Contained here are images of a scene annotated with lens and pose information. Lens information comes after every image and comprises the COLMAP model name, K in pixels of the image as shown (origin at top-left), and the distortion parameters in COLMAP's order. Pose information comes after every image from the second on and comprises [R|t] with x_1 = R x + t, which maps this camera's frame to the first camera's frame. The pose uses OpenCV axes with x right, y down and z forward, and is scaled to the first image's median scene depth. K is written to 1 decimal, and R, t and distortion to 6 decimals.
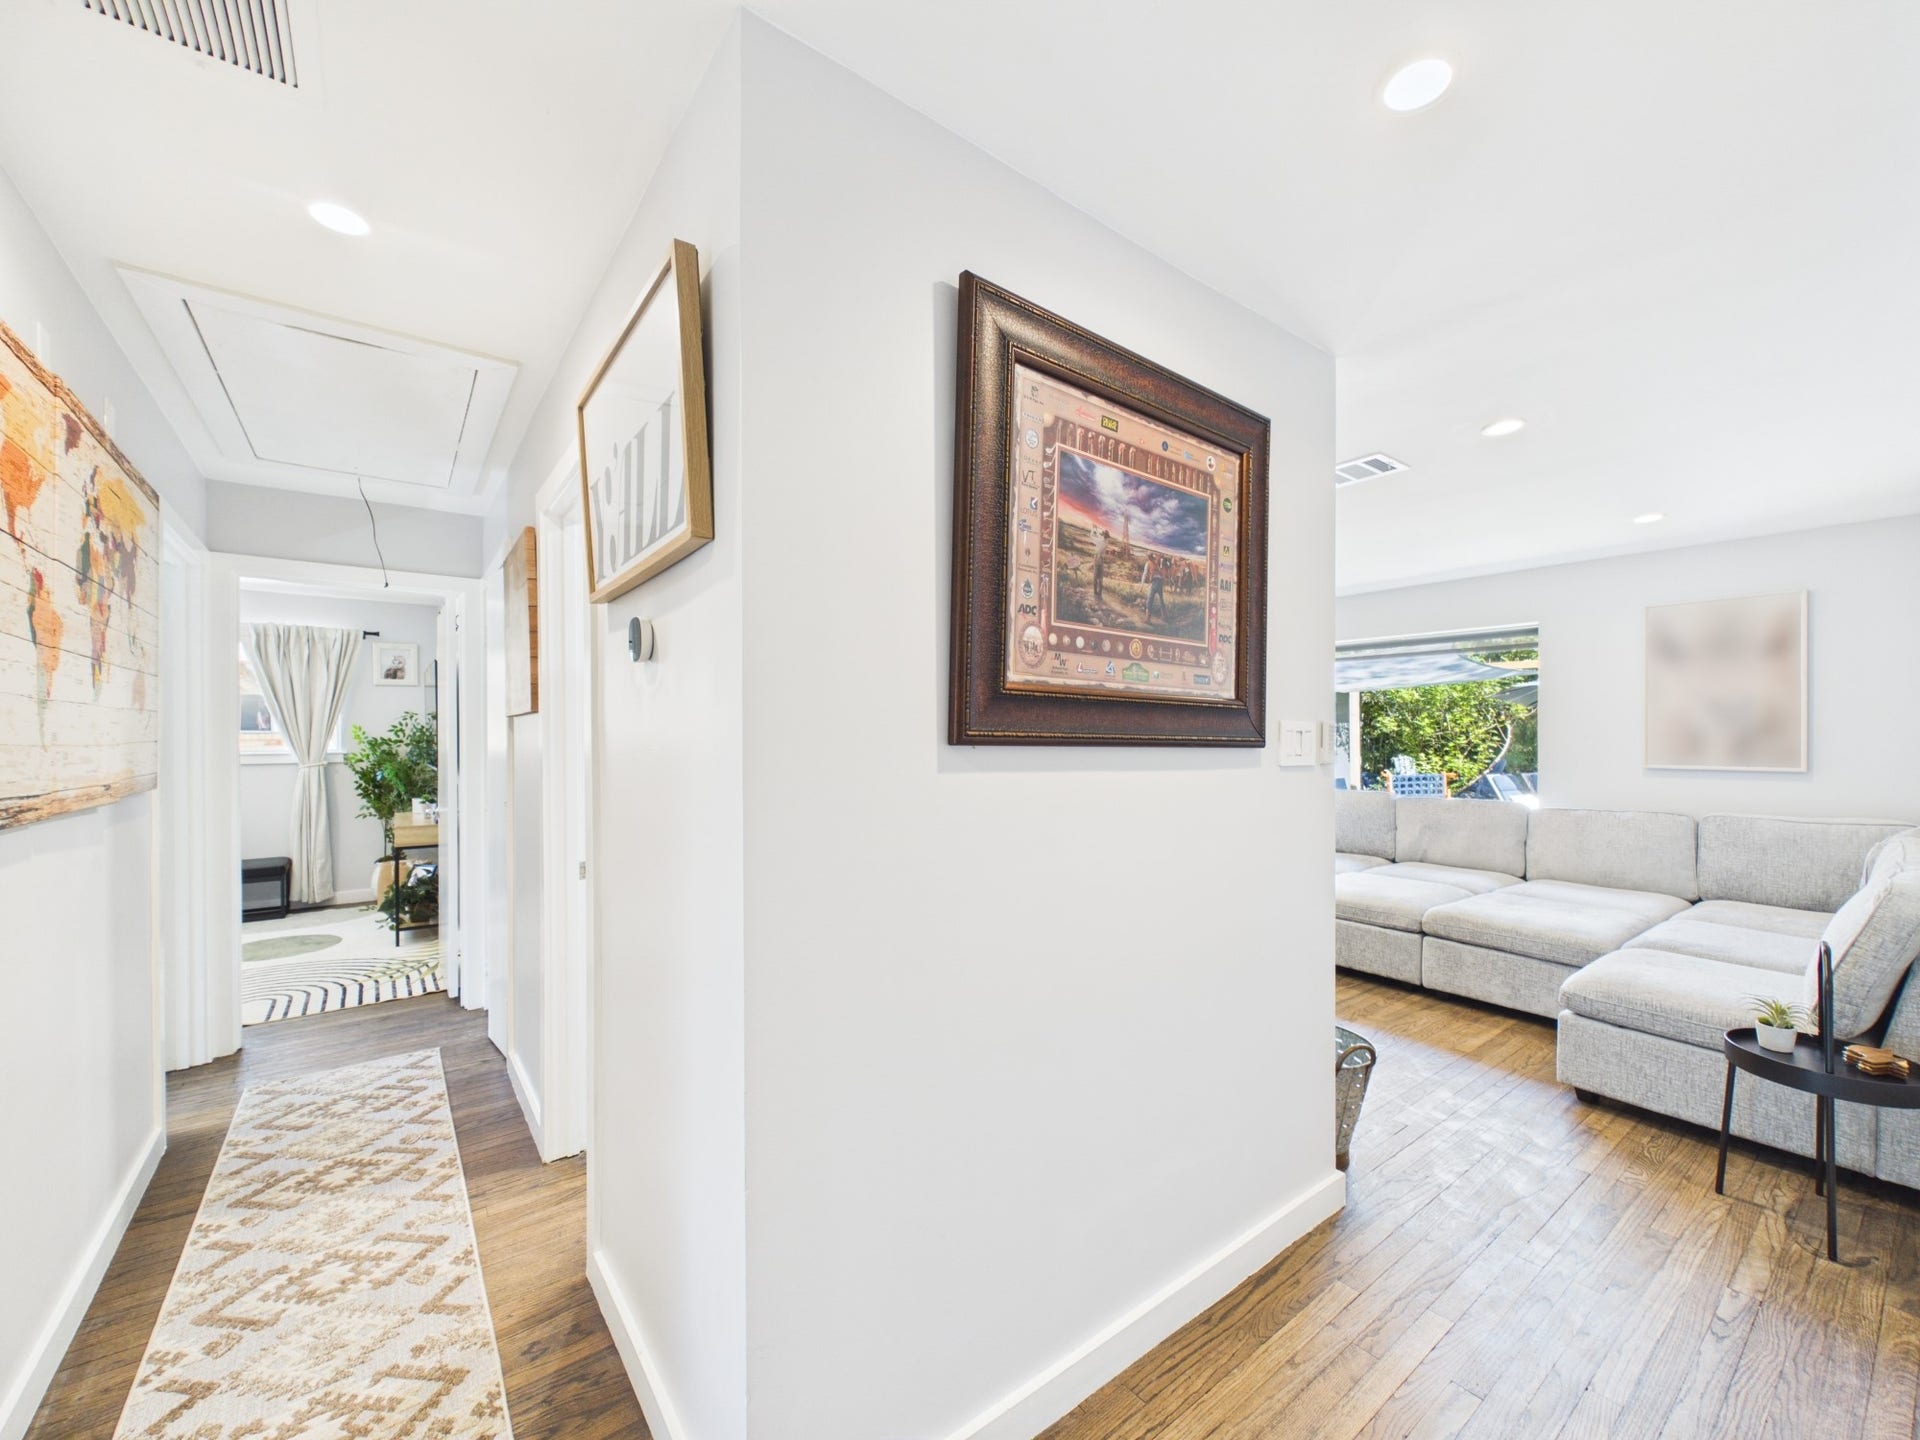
lens RADIAL K [[768.2, 0, 960.0], [0, 768.2, 733.5], [0, 0, 1]] dist [0.001903, -0.000069]
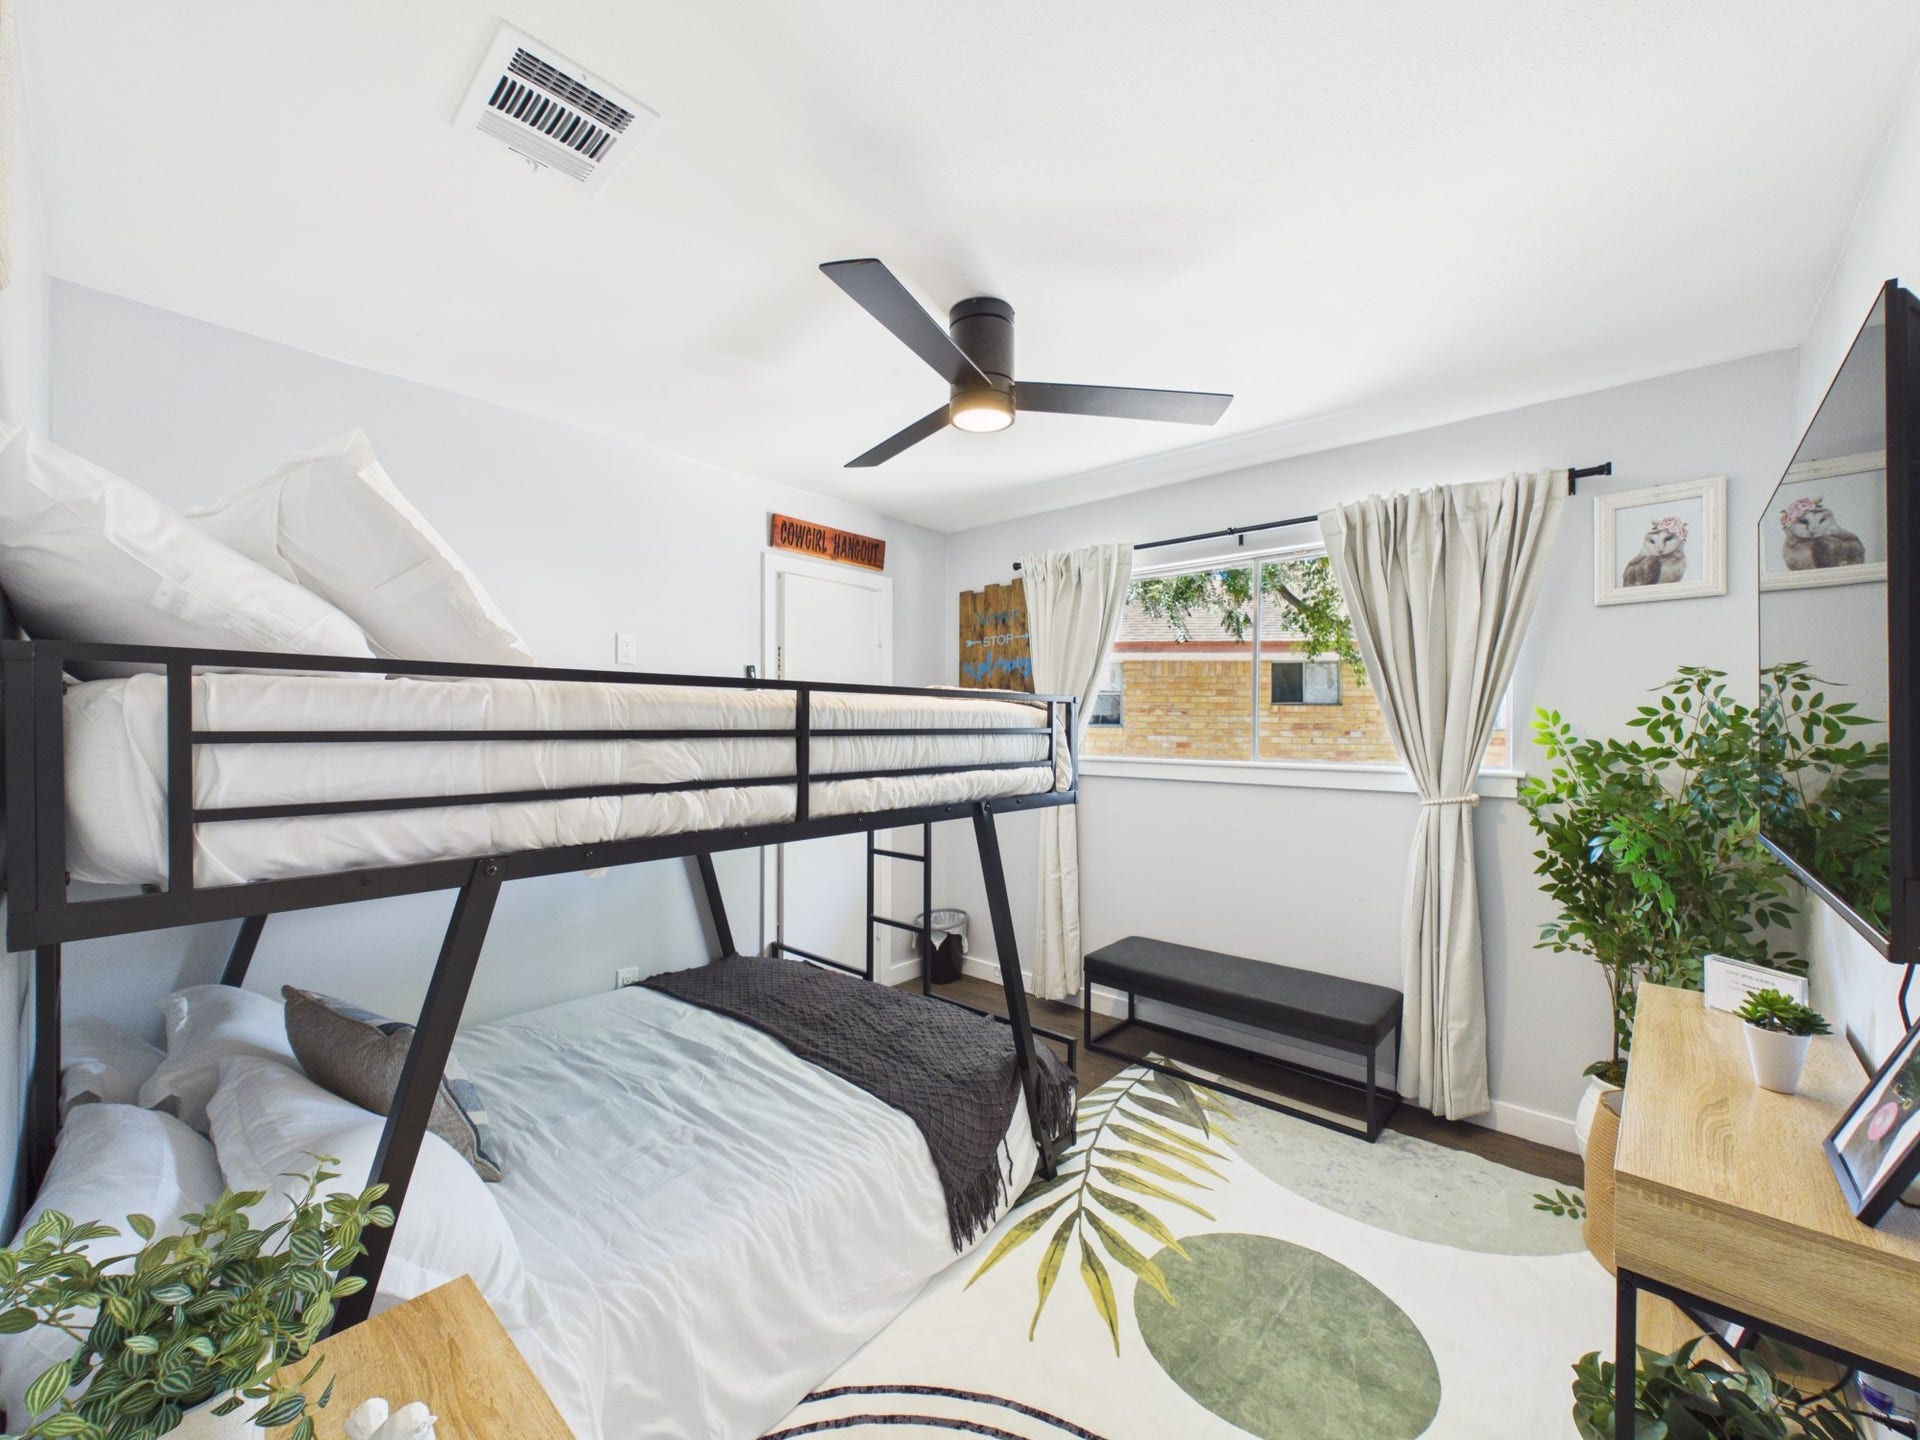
lens RADIAL K [[768.2, 0, 960.0], [0, 768.2, 733.5], [0, 0, 1]] dist [0.001903, -0.000069]
pose [[0.189564, 0.011037, -0.981806, -0.448964], [-0.009036, 0.999914, 0.009496, 0.000781], [0.981827, 0.007072, 0.189647, 0.623596]]
